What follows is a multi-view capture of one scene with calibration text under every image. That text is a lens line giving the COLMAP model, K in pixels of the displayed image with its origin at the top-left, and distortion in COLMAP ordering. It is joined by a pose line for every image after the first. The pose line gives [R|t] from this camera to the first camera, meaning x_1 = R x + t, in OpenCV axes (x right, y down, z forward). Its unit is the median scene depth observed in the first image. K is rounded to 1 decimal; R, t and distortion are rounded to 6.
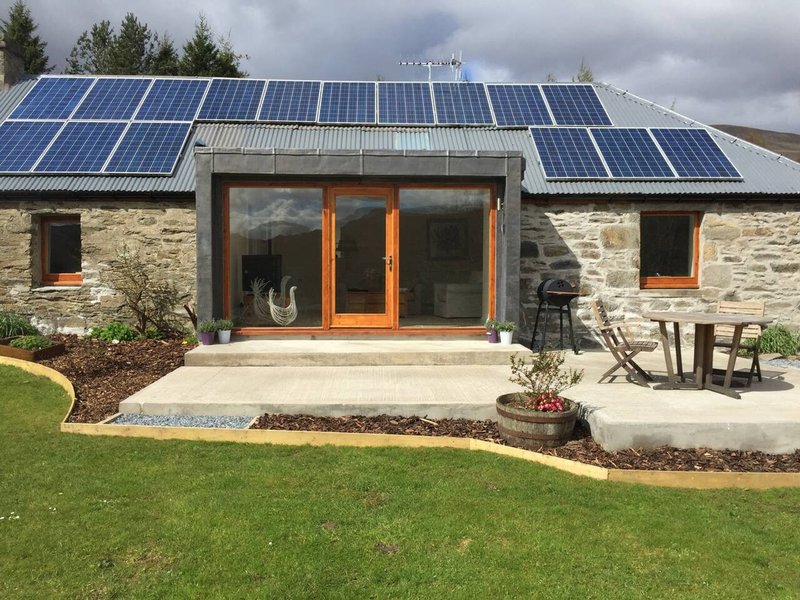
lens RADIAL K [[684.3, 0, 400.0], [0, 684.3, 300.0], [0, 0, 1]] dist [0.075391, -0.095795]
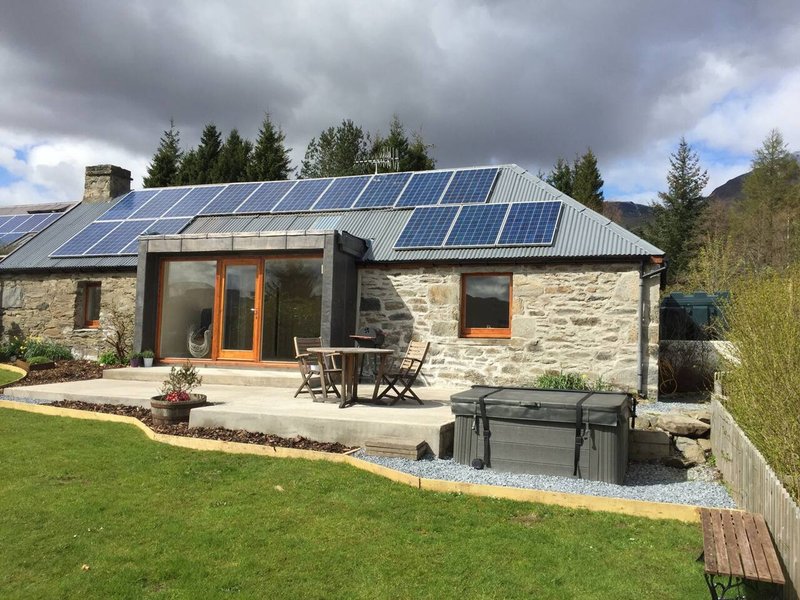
lens RADIAL K [[684.3, 0, 400.0], [0, 684.3, 300.0], [0, 0, 1]] dist [0.075391, -0.095795]
pose [[0.920330, -0.002556, -0.391135, 0.724461], [-0.036716, 0.994999, -0.092894, 0.033477], [0.389416, 0.099854, 0.915633, -0.135213]]
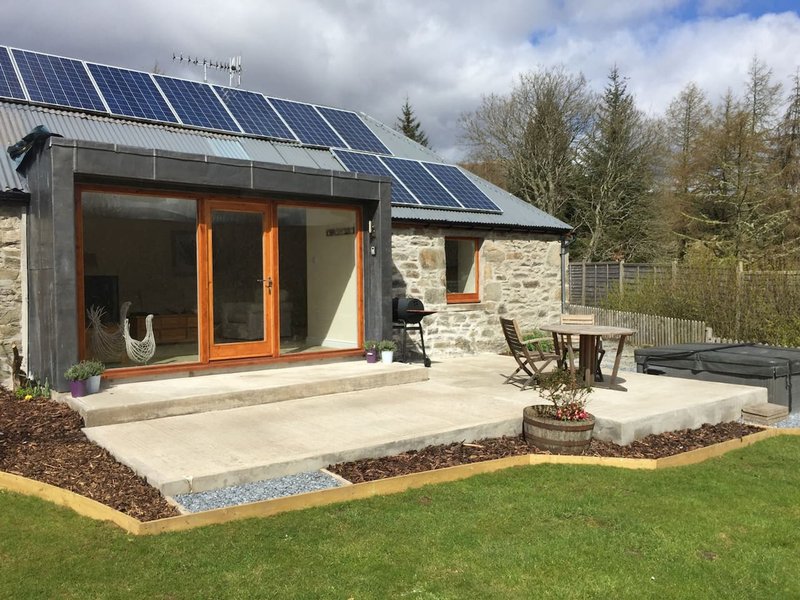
lens RADIAL K [[684.3, 0, 400.0], [0, 684.3, 300.0], [0, 0, 1]] dist [0.075391, -0.095795]
pose [[0.796559, -0.026424, 0.603984, -0.398755], [0.032415, 0.999474, 0.000976, -0.027035], [-0.603692, 0.018800, 0.796996, 0.146584]]
